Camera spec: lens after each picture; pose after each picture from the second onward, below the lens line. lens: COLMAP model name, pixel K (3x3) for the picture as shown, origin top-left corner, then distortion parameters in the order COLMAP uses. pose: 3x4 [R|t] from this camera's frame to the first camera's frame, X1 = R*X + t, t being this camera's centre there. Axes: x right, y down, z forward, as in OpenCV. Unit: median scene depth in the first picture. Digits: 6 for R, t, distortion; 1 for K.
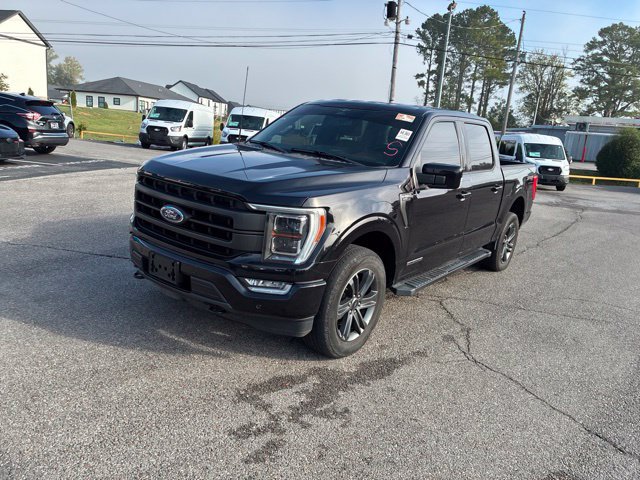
lens RADIAL K [[485.8, 0, 316.6], [0, 485.8, 239.0], [0, 0, 1]] dist [0.053291, -0.072272]
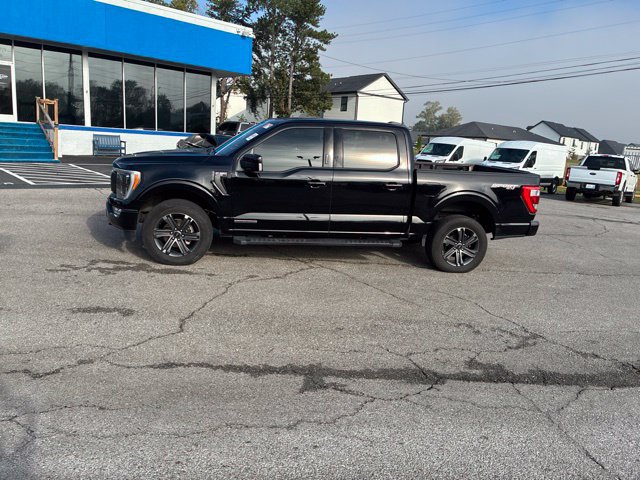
lens RADIAL K [[487.5, 0, 316.1], [0, 487.5, 237.4], [0, 0, 1]] dist [0.040673, -0.050828]
pose [[0.744111, 0.093746, -0.661446, 0.244204], [-0.152002, 0.987894, -0.030985, 0.019416], [0.650534, 0.123597, 0.749352, 0.008094]]
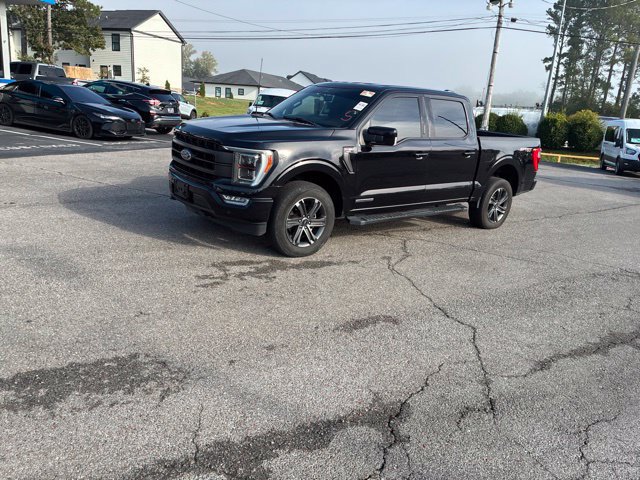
lens RADIAL K [[486.8, 0, 317.7], [0, 486.8, 238.5], [0, 0, 1]] dist [0.044074, -0.056854]
pose [[0.972087, 0.055784, -0.227893, 0.071094], [-0.051280, 0.998355, 0.025645, 0.022830], [0.228948, -0.013243, 0.973348, -0.065086]]
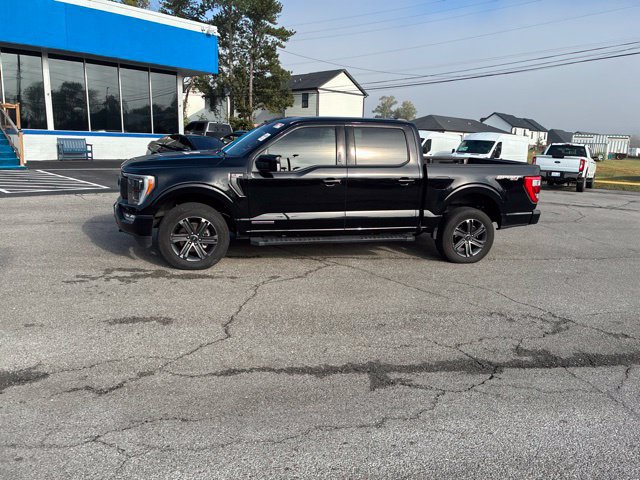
lens RADIAL K [[489.4, 0, 315.1], [0, 489.4, 232.3], [0, 0, 1]] dist [0.022011, -0.005285]
pose [[0.796999, 0.056518, -0.601330, 0.220202], [-0.104310, 0.993532, -0.044871, 0.022767], [0.594905, 0.098487, 0.797740, -0.012120]]
